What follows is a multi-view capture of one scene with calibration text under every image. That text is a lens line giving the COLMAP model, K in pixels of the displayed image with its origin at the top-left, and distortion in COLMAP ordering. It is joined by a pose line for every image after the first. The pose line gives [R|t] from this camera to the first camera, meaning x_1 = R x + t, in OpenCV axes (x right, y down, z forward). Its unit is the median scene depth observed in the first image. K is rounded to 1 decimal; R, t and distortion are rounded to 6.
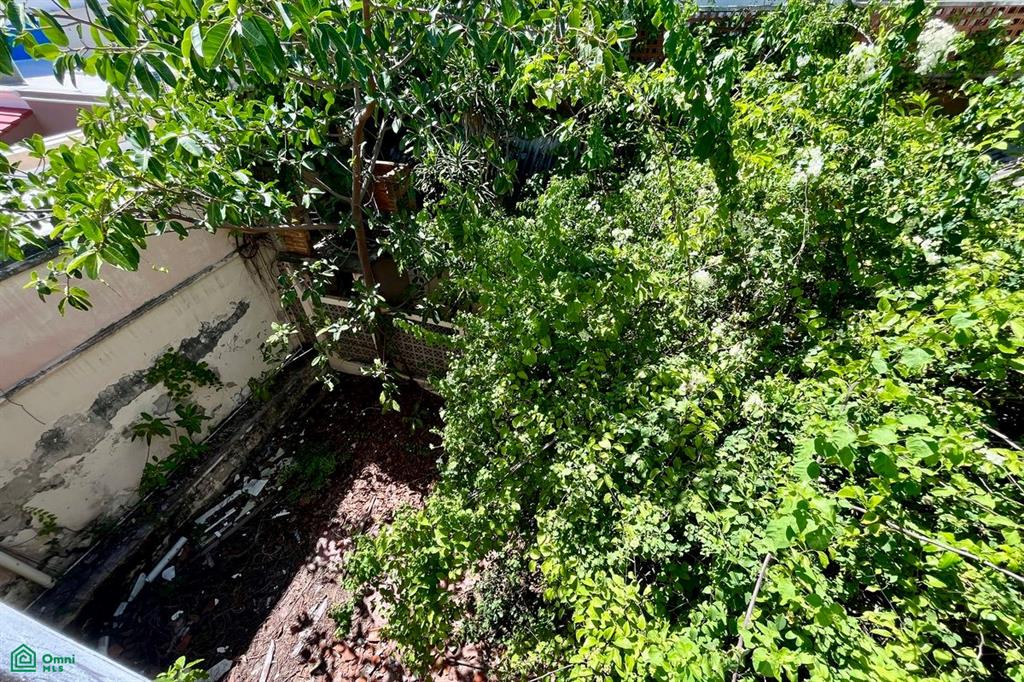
lens RADIAL K [[396.5, 0, 514.0], [0, 396.5, 293.1], [0, 0, 1]] dist [0.001088, 0.000495]
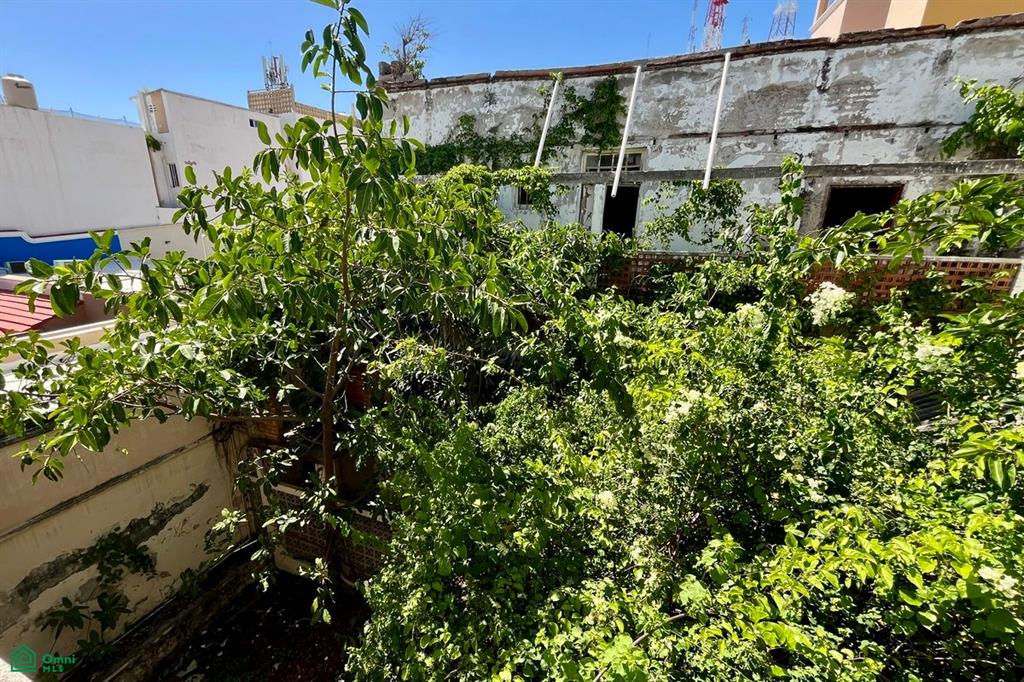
lens RADIAL K [[426.9, 0, 512.0], [0, 426.9, 341.0], [0, 0, 1]] dist [-0.001078, 0.000124]
pose [[0.996670, 0.061079, -0.054030, 0.171948], [-0.075587, 0.940588, -0.331029, -0.025423], [0.030601, 0.334011, 0.942072, -0.156569]]
